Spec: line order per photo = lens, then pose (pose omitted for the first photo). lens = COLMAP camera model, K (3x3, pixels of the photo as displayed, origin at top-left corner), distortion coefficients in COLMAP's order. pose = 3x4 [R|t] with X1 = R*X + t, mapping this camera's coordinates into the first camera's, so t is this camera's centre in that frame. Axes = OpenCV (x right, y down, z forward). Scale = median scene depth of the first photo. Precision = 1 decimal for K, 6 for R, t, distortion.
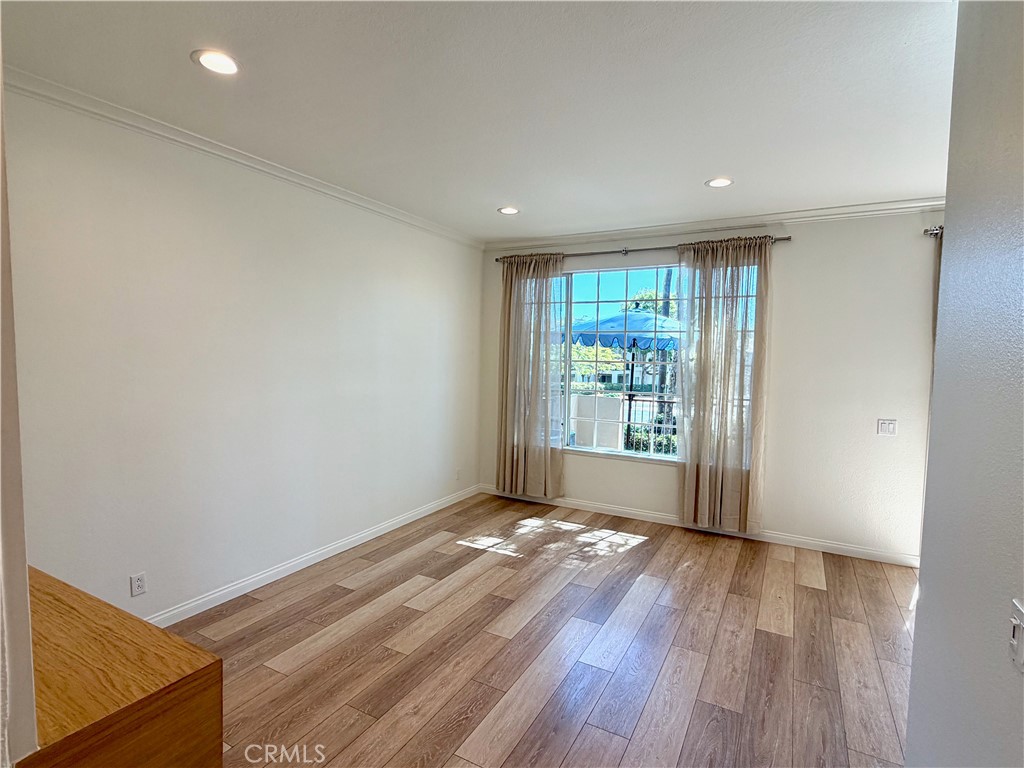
lens RADIAL K [[514.4, 0, 512.3], [0, 514.4, 386.4], [0, 0, 1]] dist [0.004341, -0.000212]
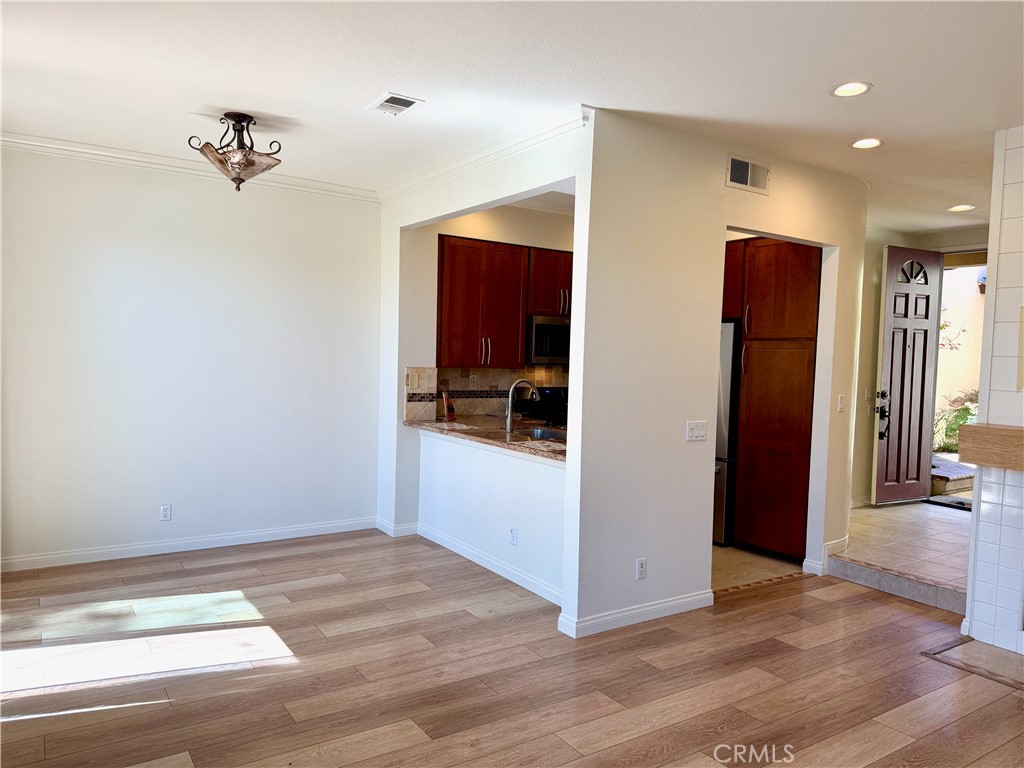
lens RADIAL K [[723.5, 0, 508.4], [0, 723.5, 382.5], [0, 0, 1]] dist [0.061325, -0.077972]
pose [[-0.883736, -0.060993, 0.463994, -0.010971], [-0.013951, 0.994464, 0.104151, -0.053860], [-0.467778, 0.085569, -0.879694, 1.164465]]
